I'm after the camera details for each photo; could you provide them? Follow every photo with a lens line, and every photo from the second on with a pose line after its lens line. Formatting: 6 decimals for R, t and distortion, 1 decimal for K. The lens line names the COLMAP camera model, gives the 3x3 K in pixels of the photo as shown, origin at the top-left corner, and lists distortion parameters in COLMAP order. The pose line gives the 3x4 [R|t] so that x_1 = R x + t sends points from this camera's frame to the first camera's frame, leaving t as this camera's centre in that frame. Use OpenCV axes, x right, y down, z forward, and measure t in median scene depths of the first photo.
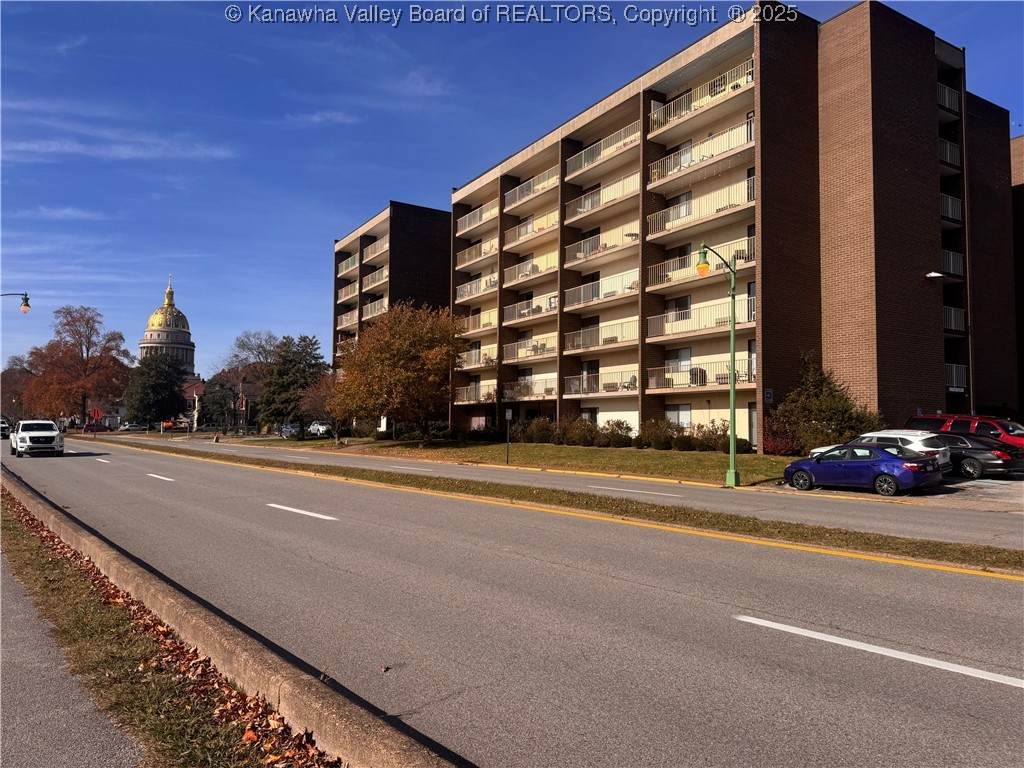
lens RADIAL K [[708.7, 0, 430.0], [0, 708.7, 383.3], [0, 0, 1]] dist [0.090433, -0.000063]
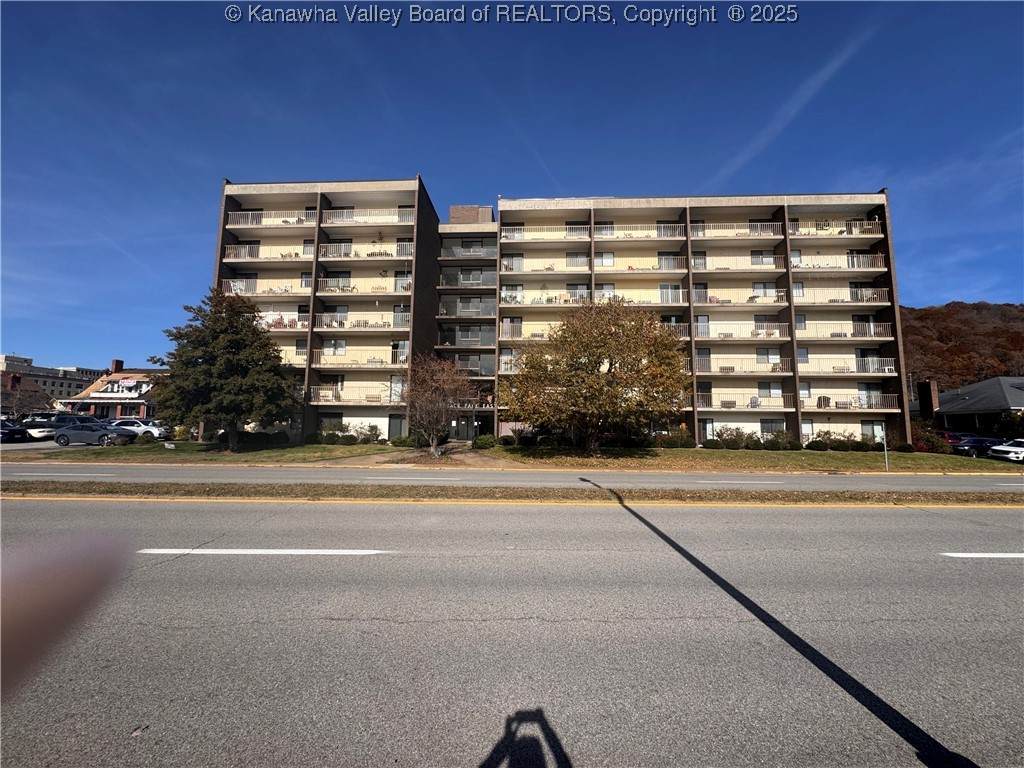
lens RADIAL K [[408.7, 0, 513.0], [0, 408.7, 385.7], [0, 0, 1]] dist [-0.001004, -0.000458]
pose [[0.513187, 0.102274, 0.852162, -0.326083], [-0.065055, 0.994654, -0.080198, 0.031540], [-0.855808, -0.014281, 0.517097, 0.514288]]
